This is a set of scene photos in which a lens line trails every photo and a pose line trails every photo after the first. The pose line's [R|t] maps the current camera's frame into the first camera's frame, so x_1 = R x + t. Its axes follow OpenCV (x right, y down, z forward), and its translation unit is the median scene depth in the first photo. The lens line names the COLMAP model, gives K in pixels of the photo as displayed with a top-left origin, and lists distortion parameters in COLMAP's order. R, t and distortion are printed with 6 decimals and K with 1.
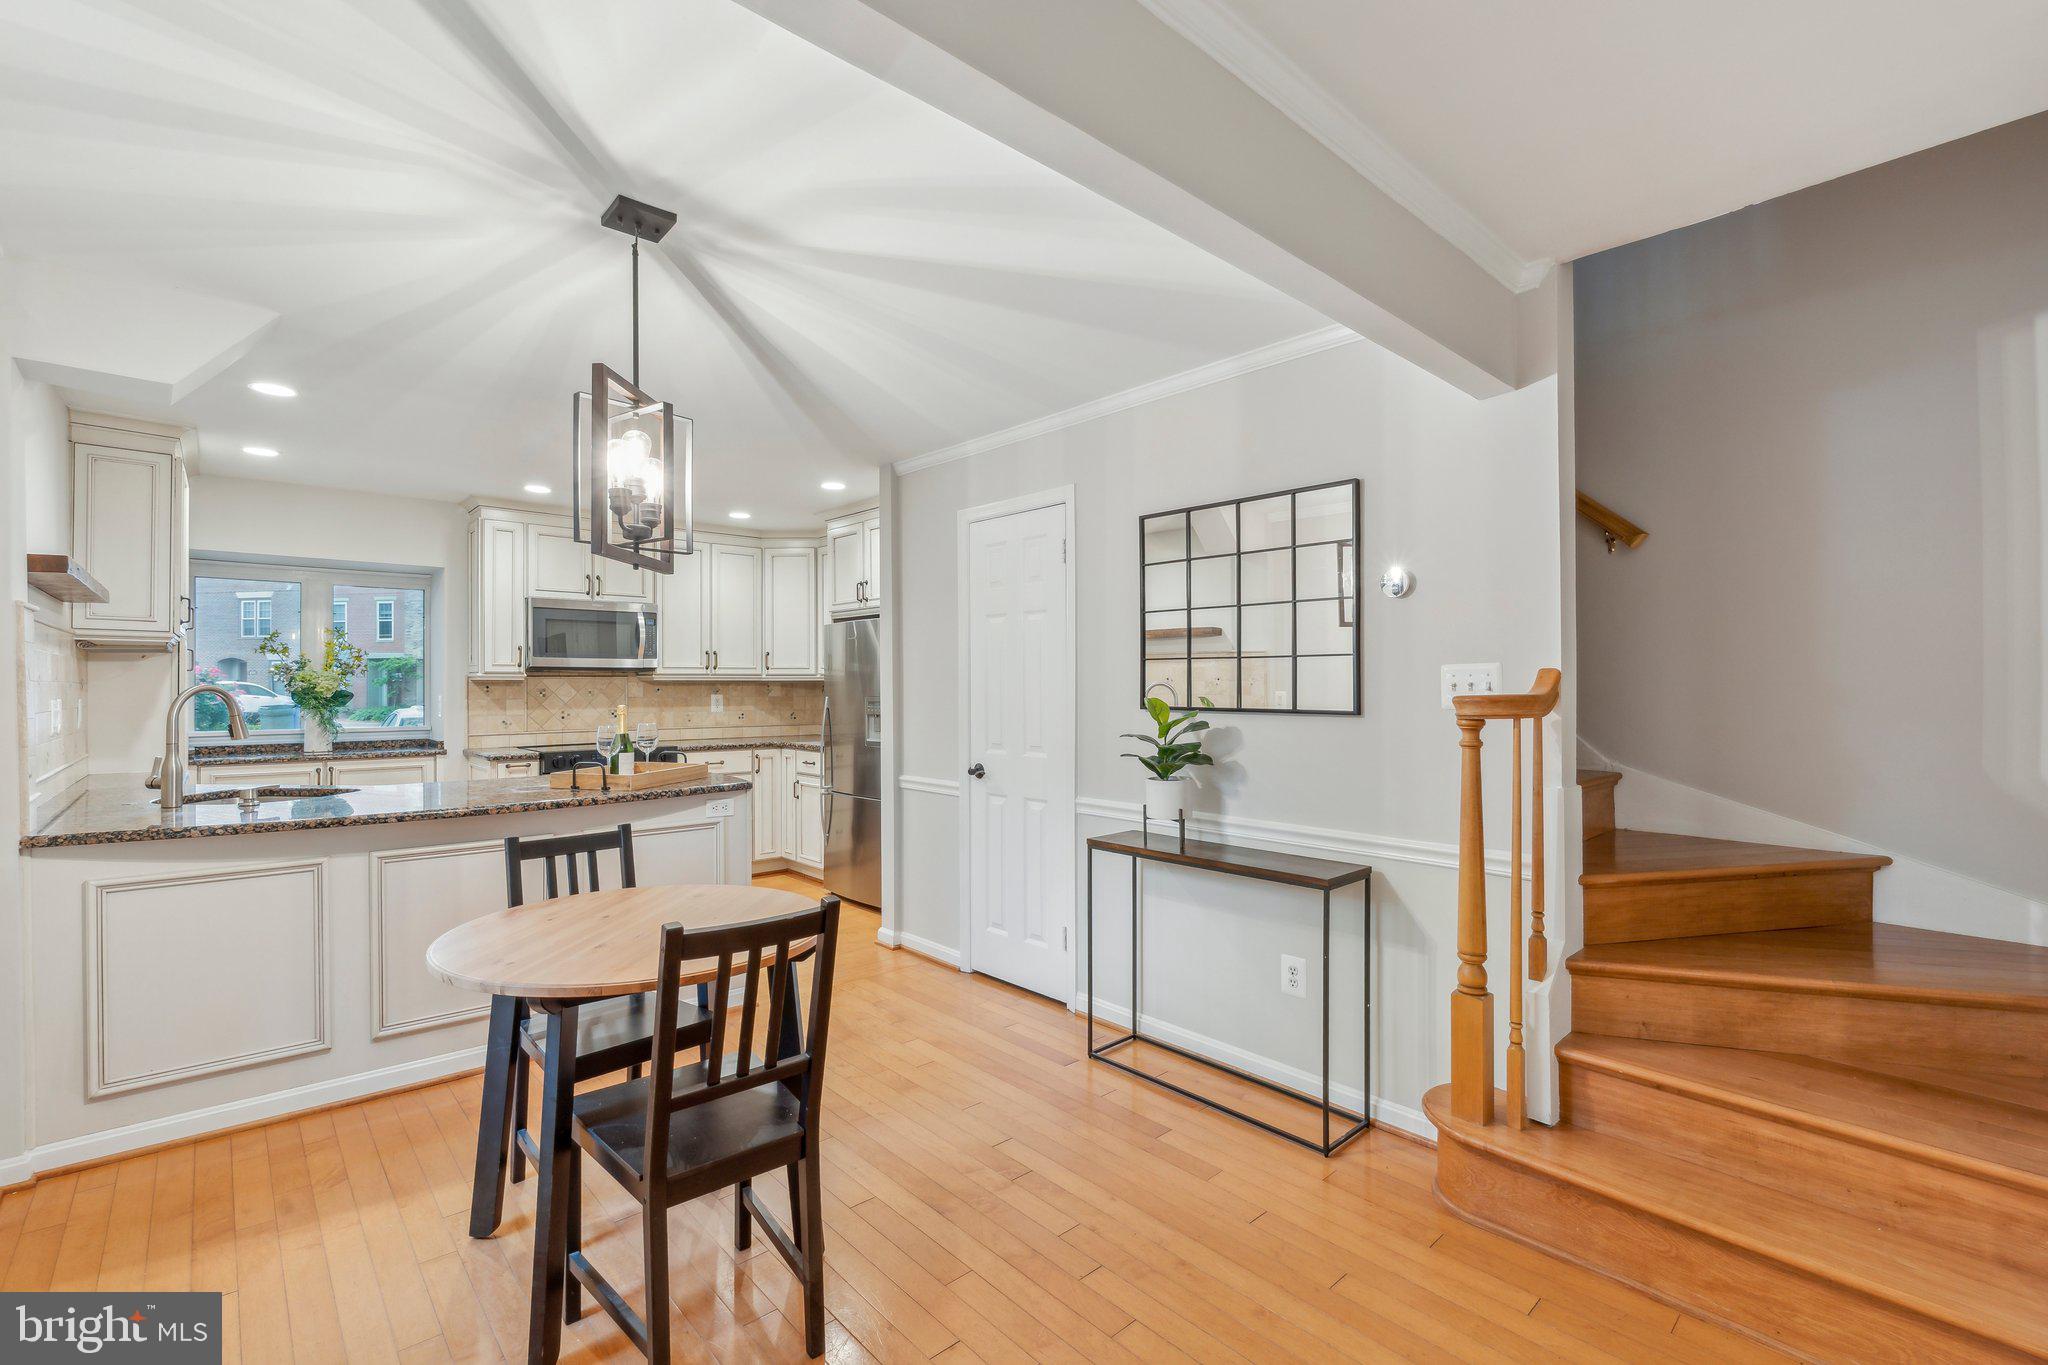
lens RADIAL K [[898.4, 0, 1019.1], [0, 898.4, 682.4], [0, 0, 1]] dist [-0.002081, -0.000524]
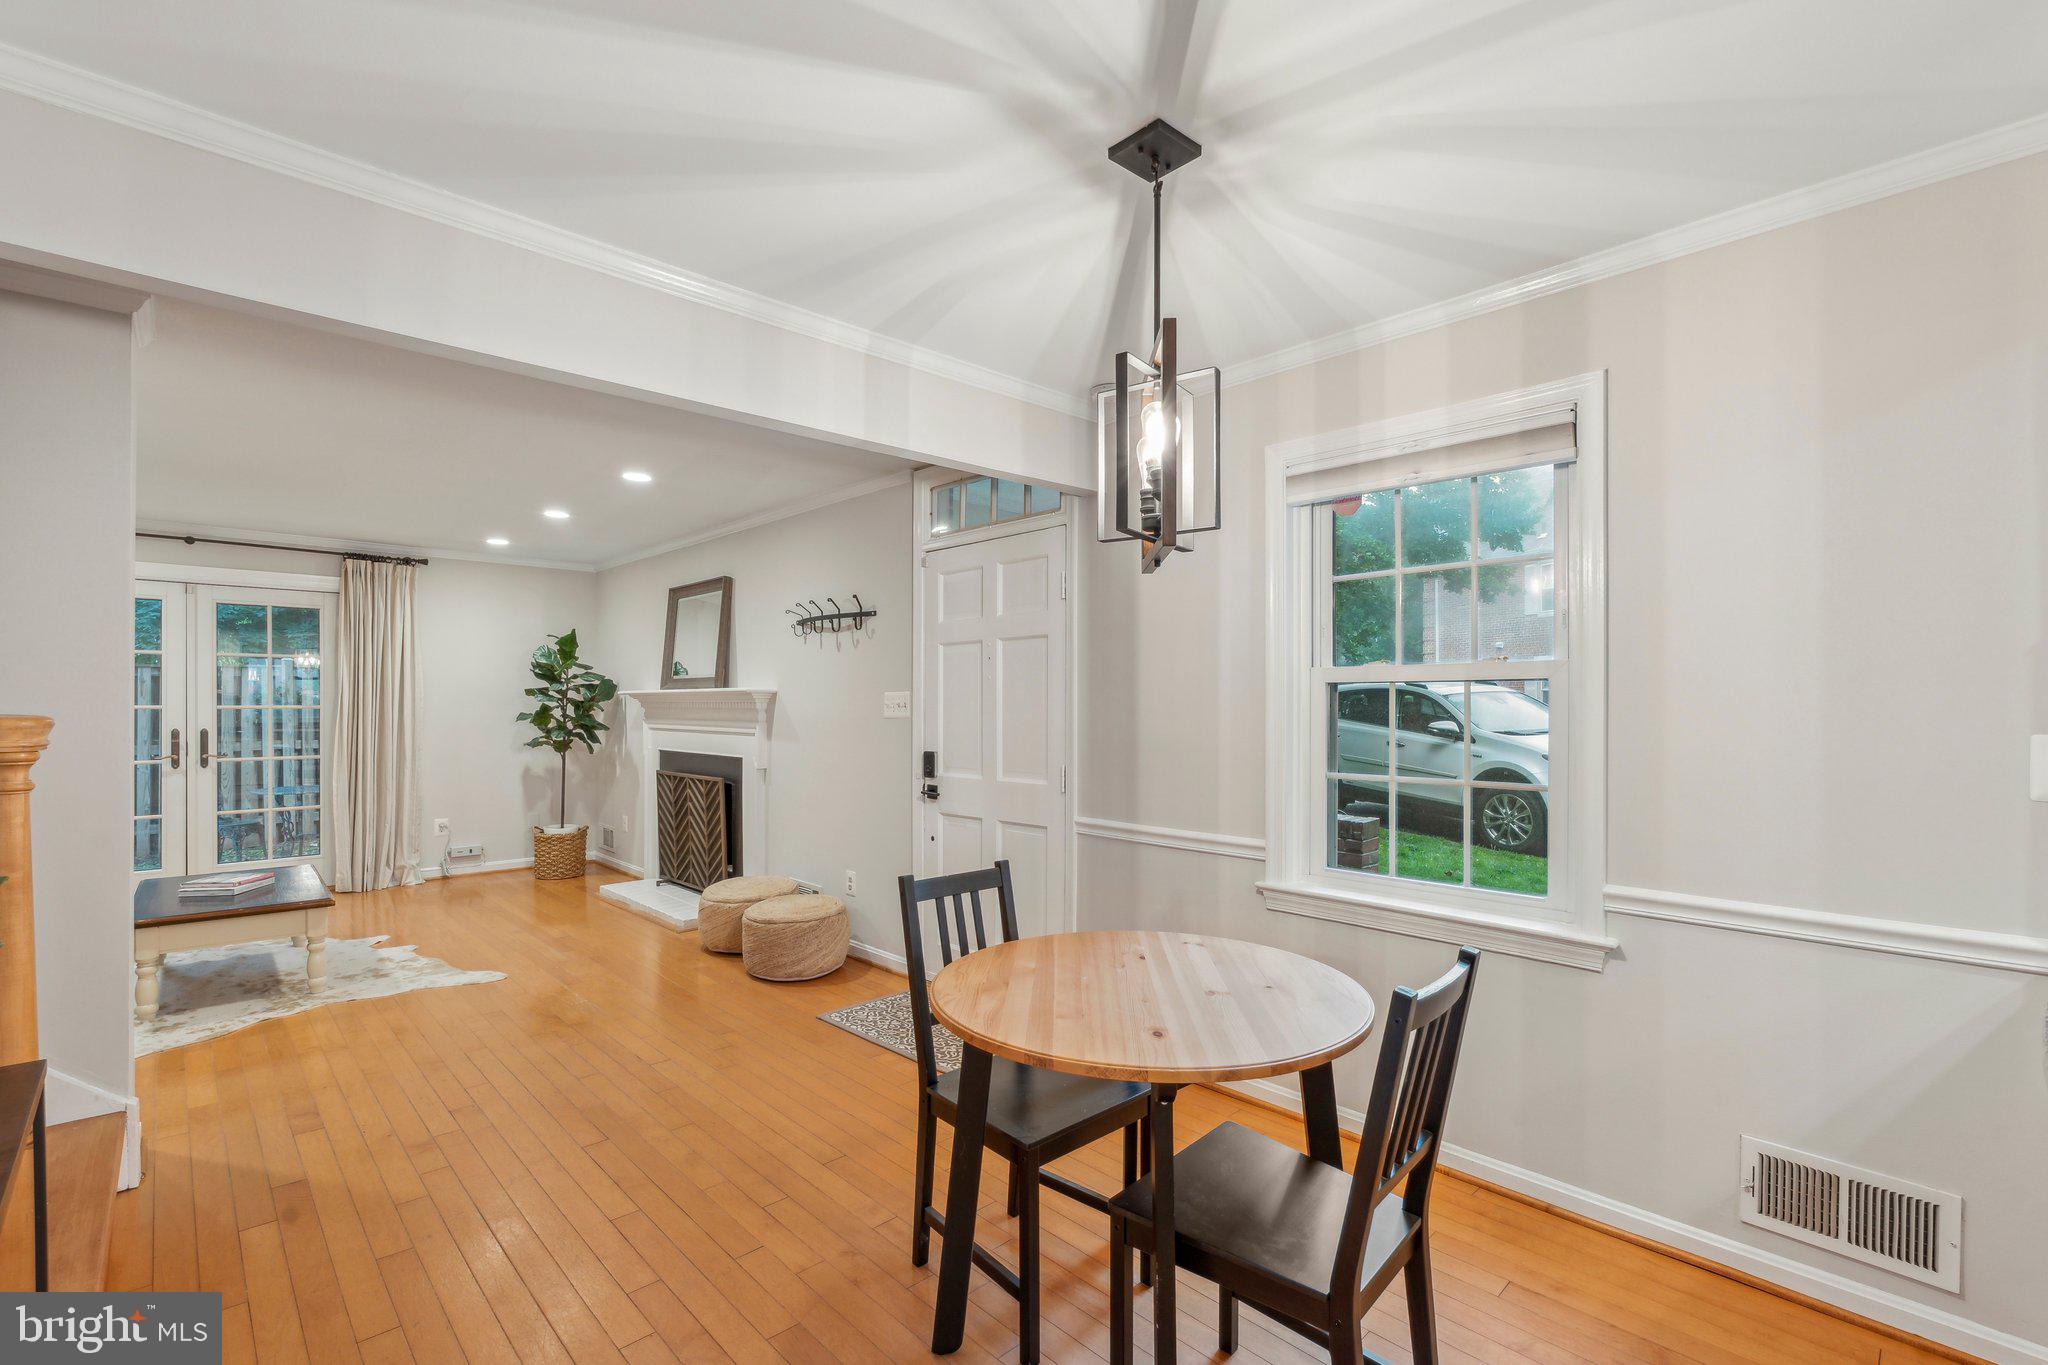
lens RADIAL K [[908.2, 0, 1027.9], [0, 908.2, 704.2], [0, 0, 1]] dist [-0.002088, 0.000315]
pose [[-0.999551, -0.000413, -0.029968, -0.107266], [-0.000292, 0.999992, -0.004046, 0.002576], [0.029970, -0.004035, -0.999543, 0.707155]]
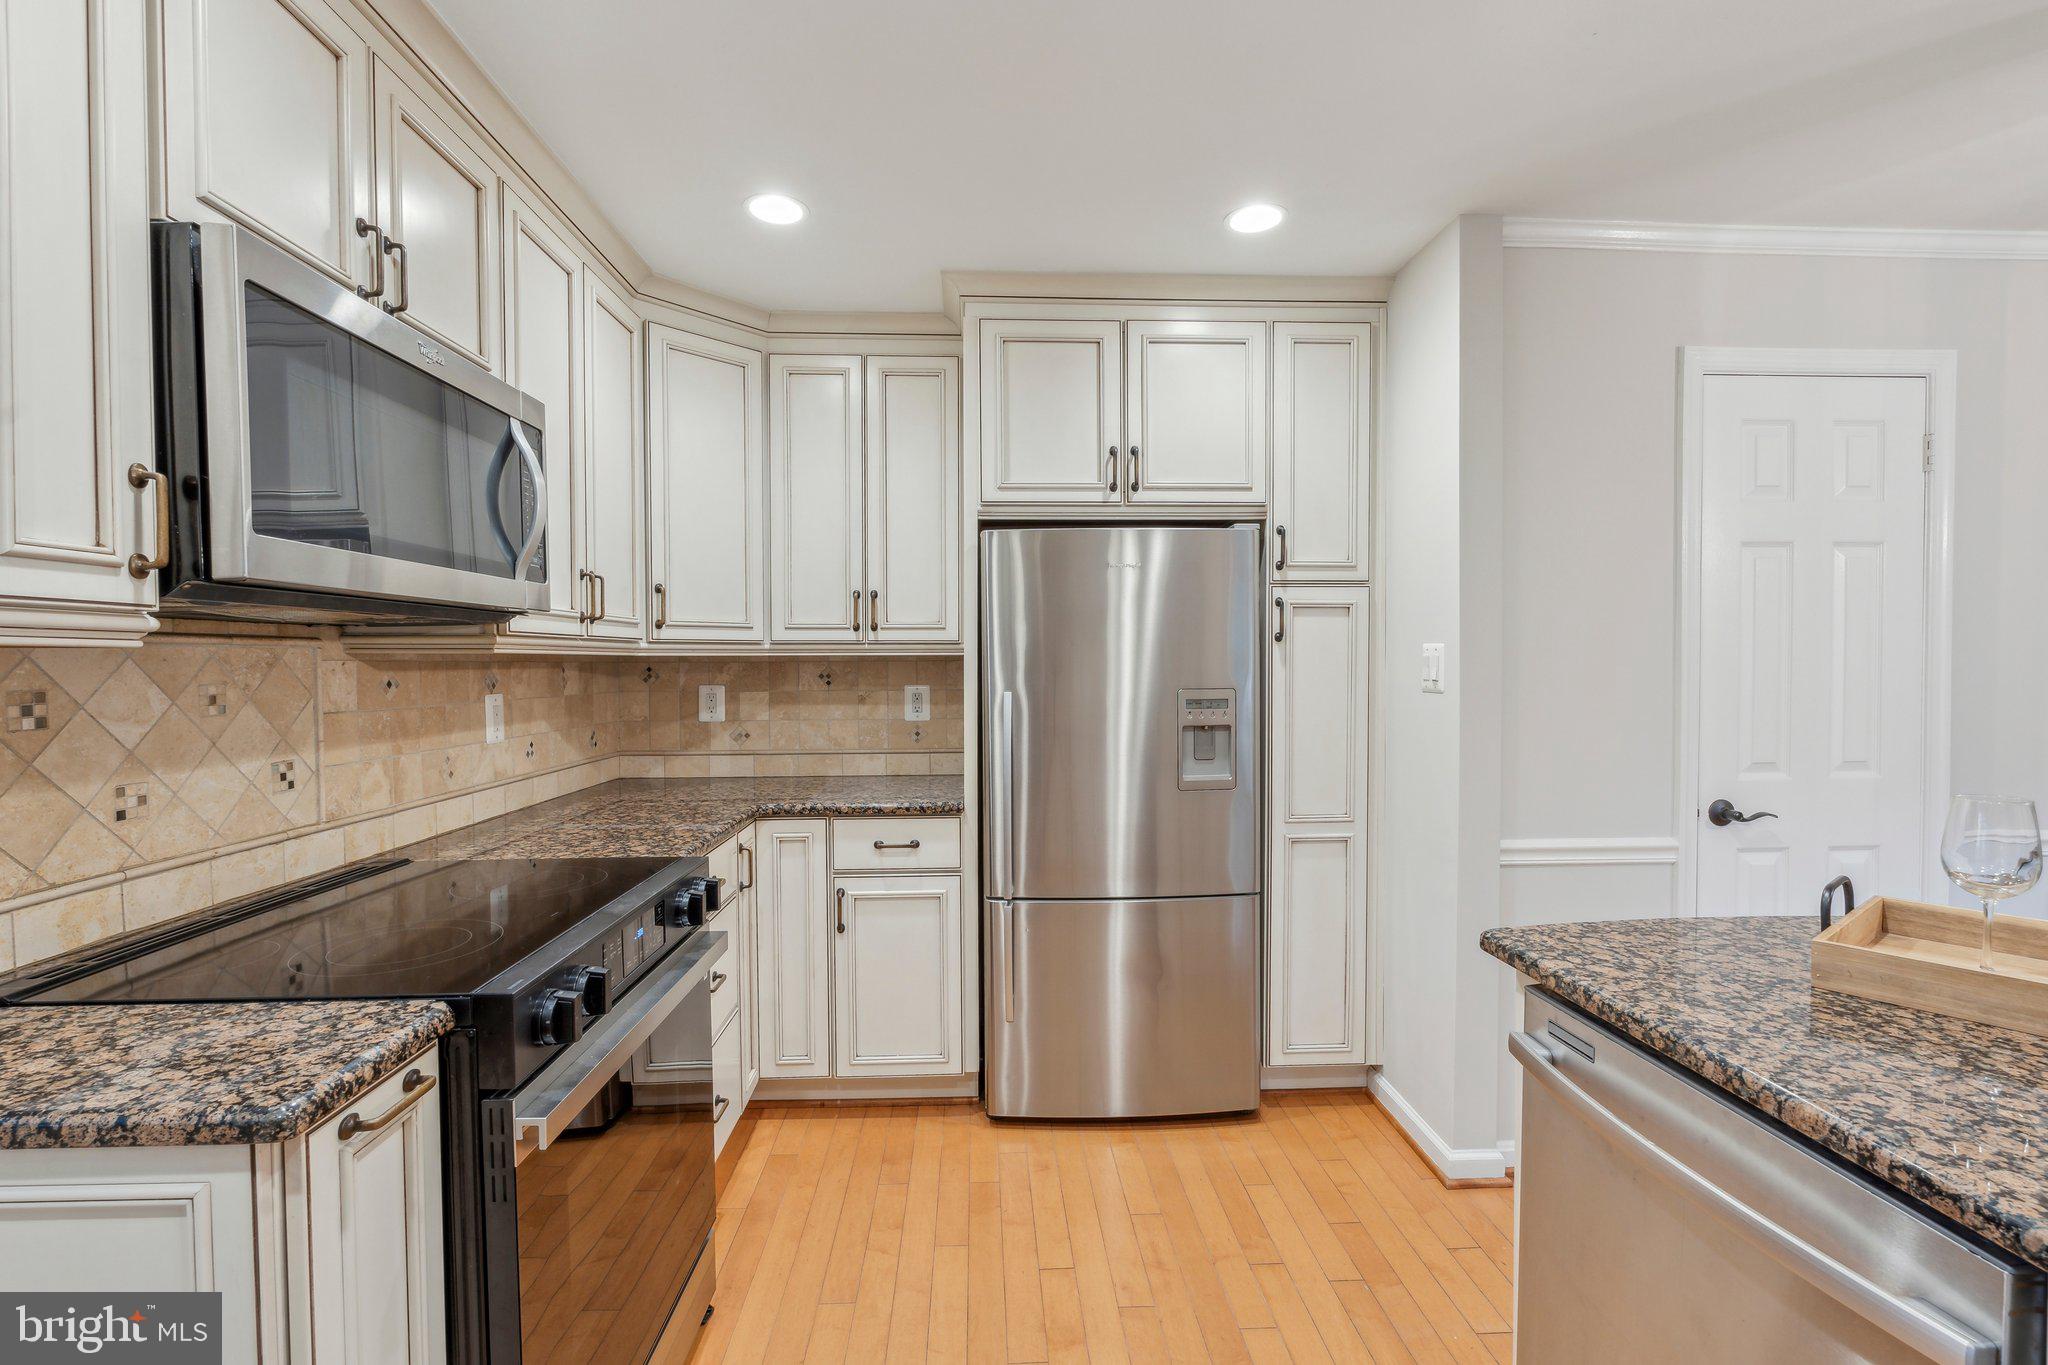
lens RADIAL K [[915.1, 0, 1024.0], [0, 915.1, 682.5], [0, 0, 1]] dist [-0.000869, 0.000053]
pose [[0.635180, -0.019373, 0.772121, -0.572469], [0.001291, 0.999711, 0.024022, 0.000474], [-0.772363, -0.014261, 0.635021, 0.717119]]
